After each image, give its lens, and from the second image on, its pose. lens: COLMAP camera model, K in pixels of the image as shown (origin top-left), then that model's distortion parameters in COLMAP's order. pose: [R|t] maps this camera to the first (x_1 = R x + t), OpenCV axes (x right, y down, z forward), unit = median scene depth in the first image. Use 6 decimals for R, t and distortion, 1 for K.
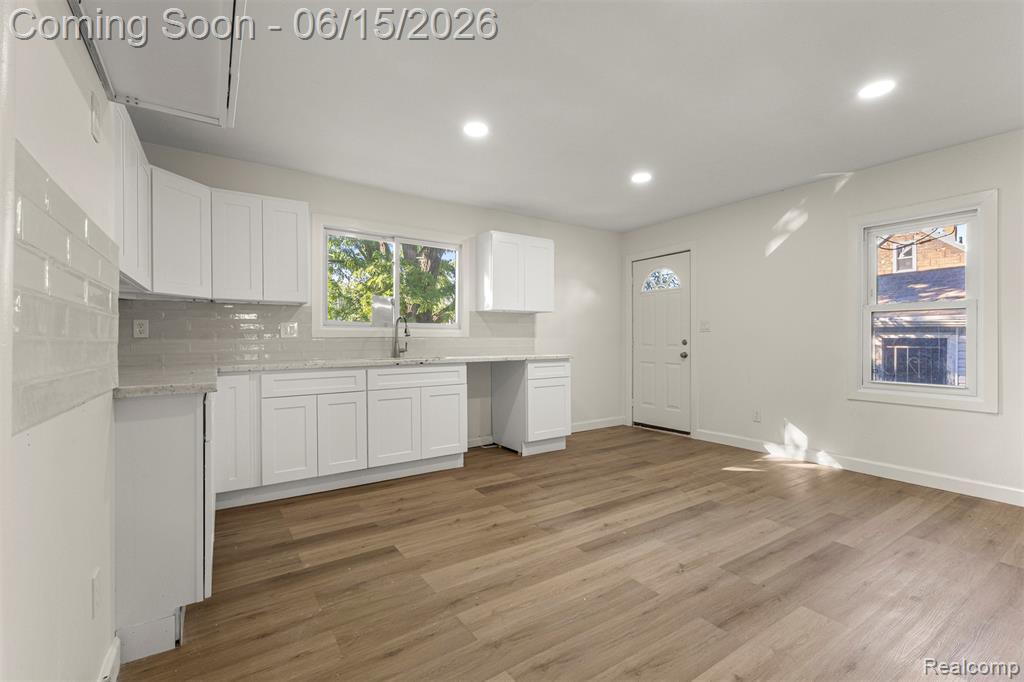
lens RADIAL K [[443.4, 0, 514.0], [0, 443.4, 344.9], [0, 0, 1]] dist [0.013605, -0.002503]
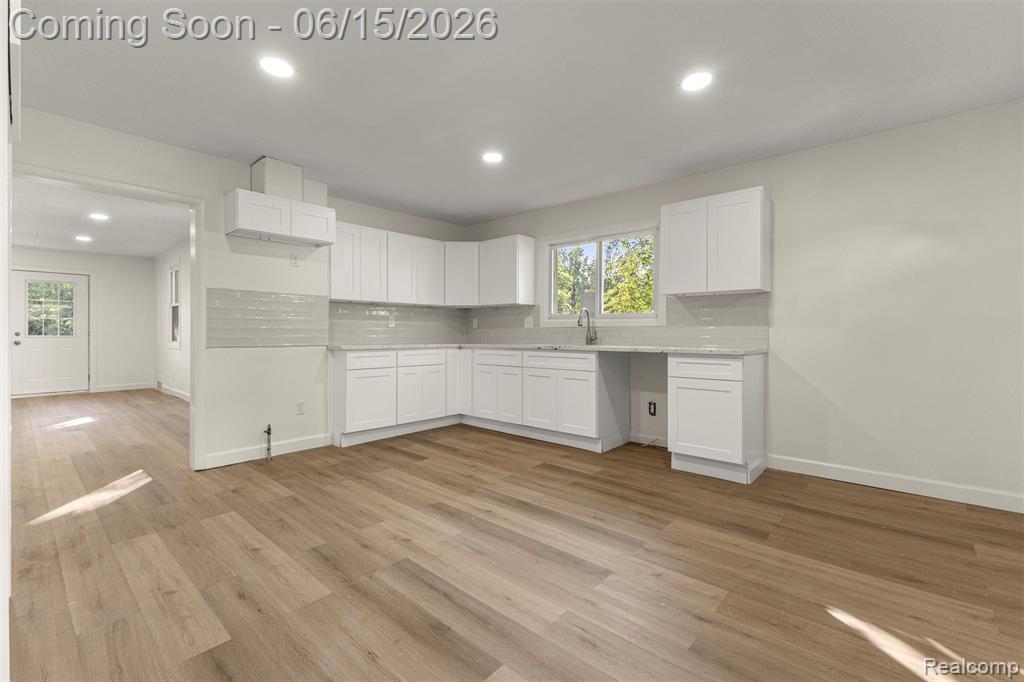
lens RADIAL K [[443.4, 0, 513.4], [0, 443.4, 334.0], [0, 0, 1]] dist [0.013605, -0.002503]
pose [[0.248506, 0.007342, -0.968603, 1.023400], [-0.012026, 0.999918, 0.004494, -0.002194], [0.968556, 0.010532, 0.248574, 0.683067]]
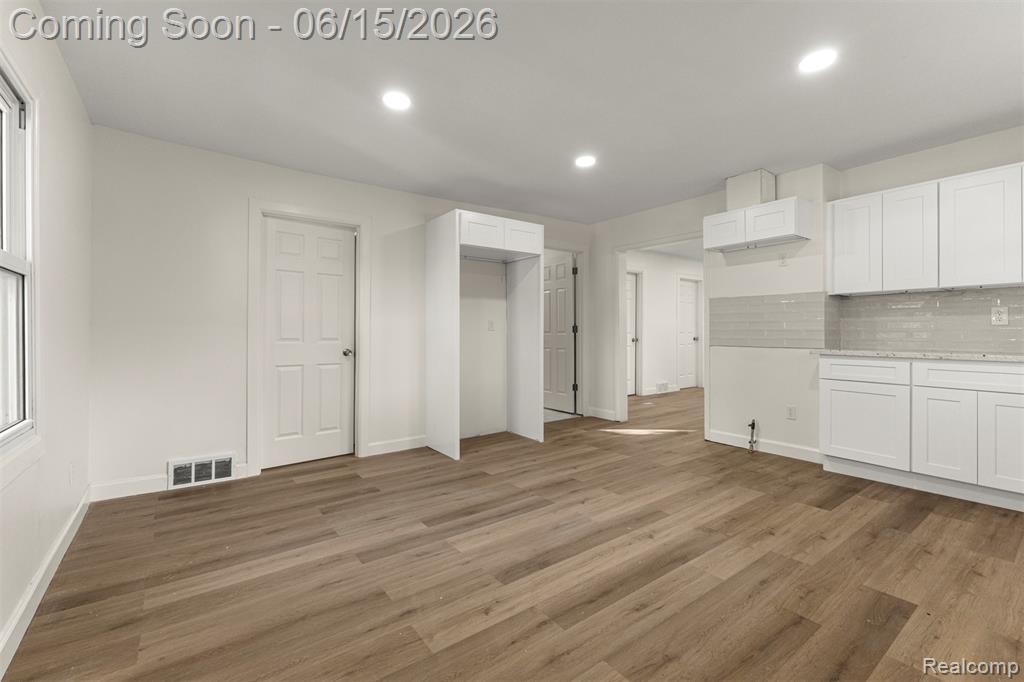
lens RADIAL K [[443.4, 0, 509.4], [0, 443.4, 332.2], [0, 0, 1]] dist [0.013605, -0.002503]
pose [[-0.999012, 0.006528, -0.043968, 0.452678], [0.006043, 0.999919, 0.011162, -0.016455], [0.044037, 0.010885, -0.998971, 1.607797]]
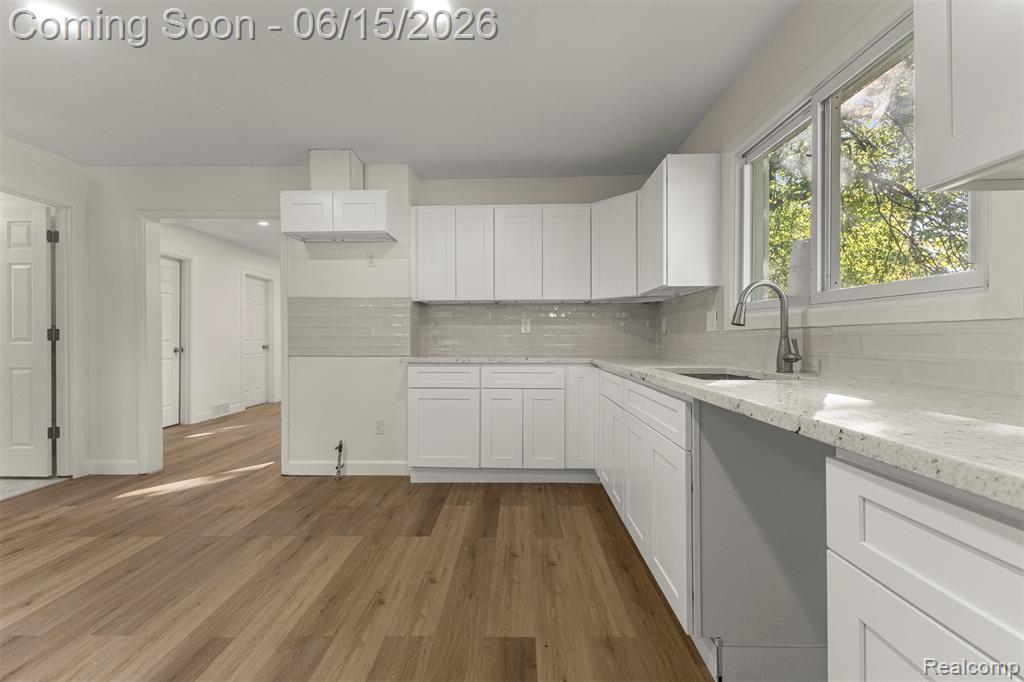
lens RADIAL K [[443.4, 0, 511.0], [0, 443.4, 337.2], [0, 0, 1]] dist [0.013605, -0.002503]
pose [[-0.579585, 0.005448, -0.814893, 0.346677], [-0.003262, 0.999954, 0.009005, -0.013982], [0.814905, 0.007877, -0.579541, 1.337587]]
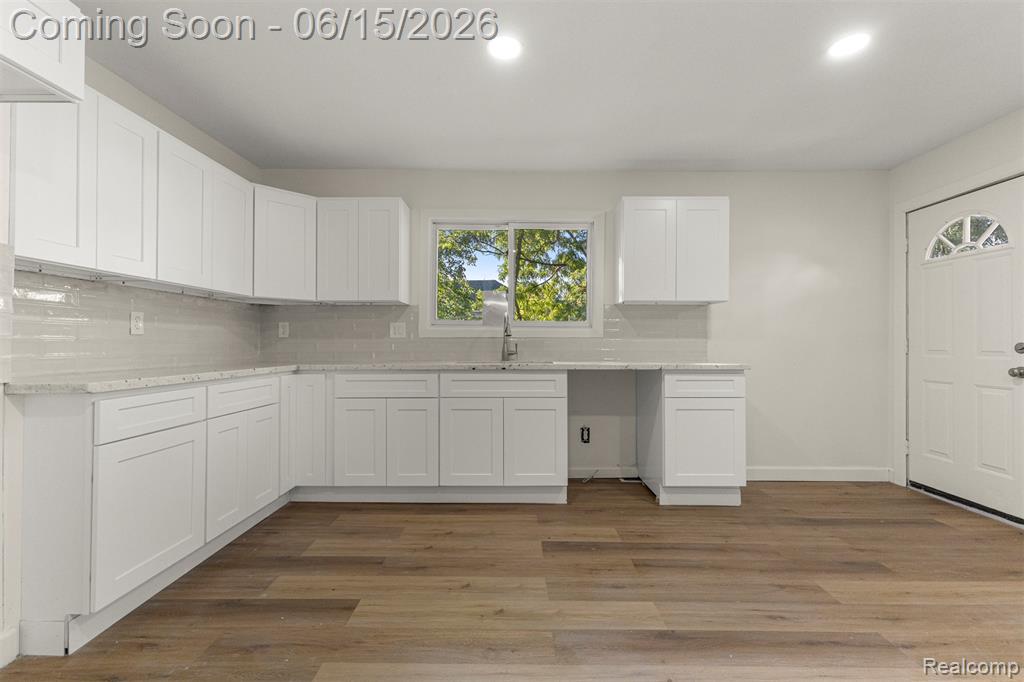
lens RADIAL K [[443.4, 0, 512.6], [0, 443.4, 339.0], [0, 0, 1]] dist [0.013605, -0.002503]
pose [[0.827977, 0.000850, -0.560761, 0.303263], [-0.010985, 0.999832, -0.014705, -0.002020], [0.560654, 0.018335, 0.827847, 0.374039]]
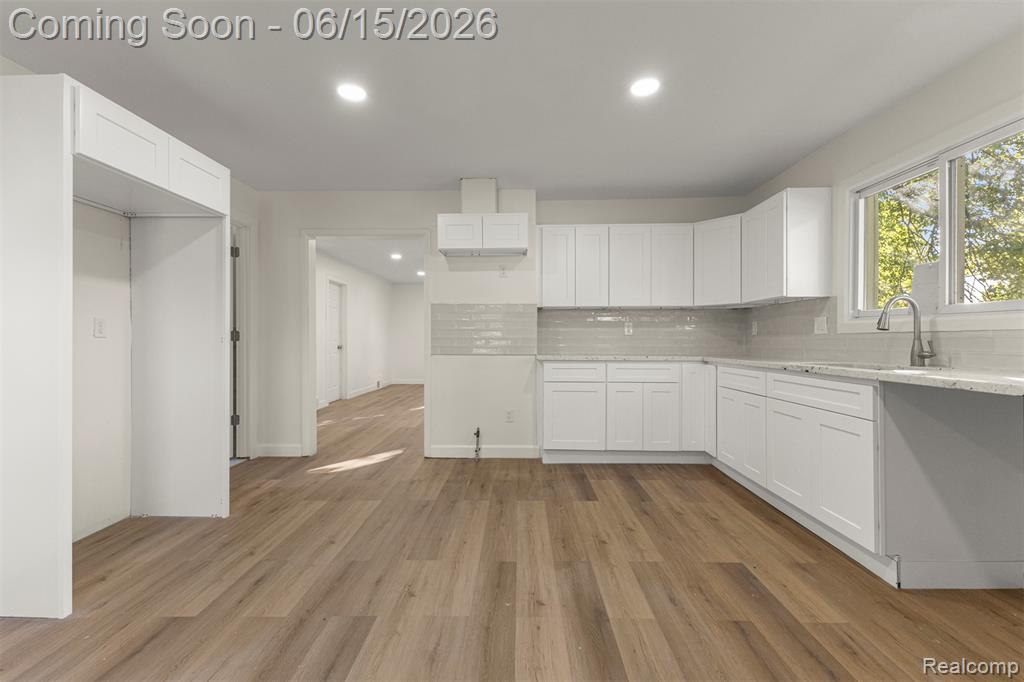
lens RADIAL K [[443.4, 0, 510.7], [0, 443.4, 337.6], [0, 0, 1]] dist [0.013605, -0.002503]
pose [[-0.576958, 0.002774, -0.816769, 0.687307], [-0.004871, 0.999965, 0.006837, -0.014152], [0.816759, 0.007923, -0.576924, 1.164911]]
